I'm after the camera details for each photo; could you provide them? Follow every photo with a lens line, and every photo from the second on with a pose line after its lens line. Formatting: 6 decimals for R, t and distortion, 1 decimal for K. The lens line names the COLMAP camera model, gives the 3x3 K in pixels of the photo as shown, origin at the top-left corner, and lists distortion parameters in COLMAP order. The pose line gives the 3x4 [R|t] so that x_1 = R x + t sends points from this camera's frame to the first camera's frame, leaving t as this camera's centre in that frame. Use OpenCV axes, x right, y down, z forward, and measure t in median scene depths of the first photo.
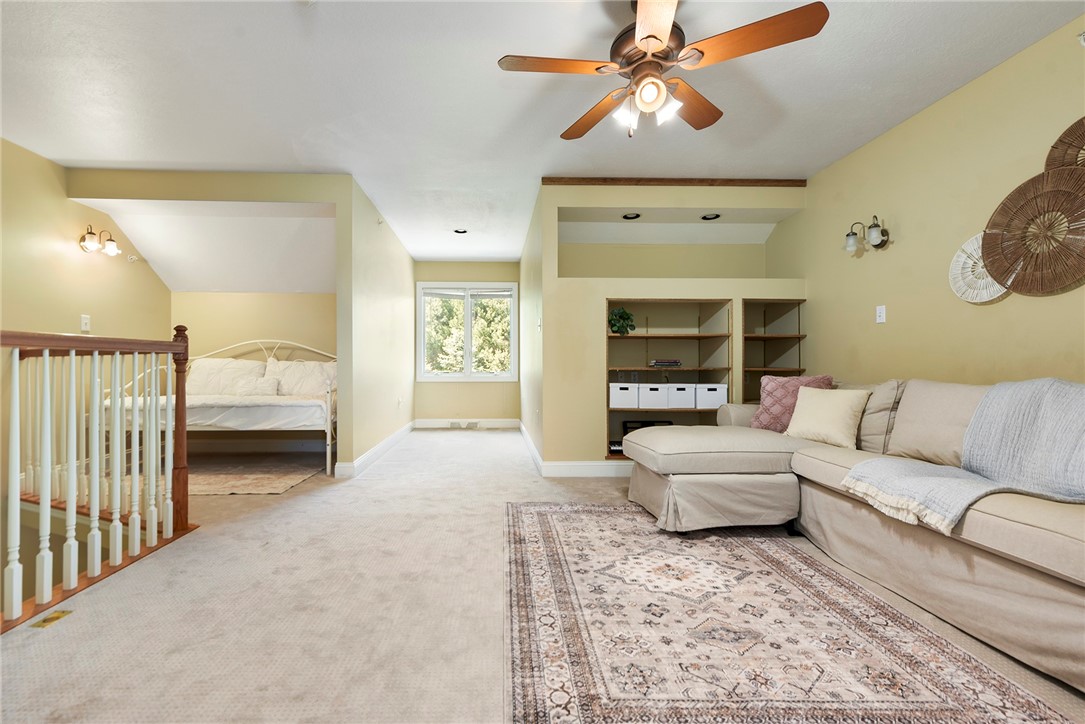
lens RADIAL K [[469.7, 0, 497.5], [0, 469.7, 366.6], [0, 0, 1]] dist [0.005302, 0.000093]
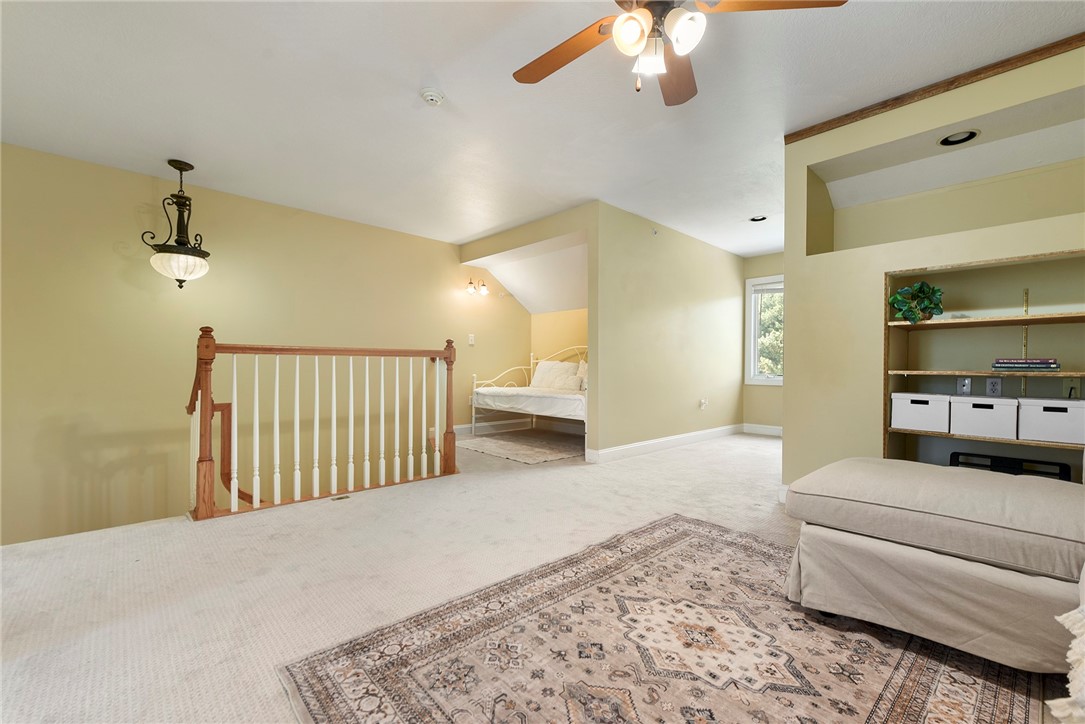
lens RADIAL K [[429.0, 0, 522.5], [0, 429.0, 372.5], [0, 0, 1]] dist [0.002699, 0.000078]
pose [[0.672914, 0.012404, -0.739617, 0.574443], [-0.006590, 0.999920, 0.010773, 0.003642], [0.739692, -0.002375, 0.672942, 0.269283]]
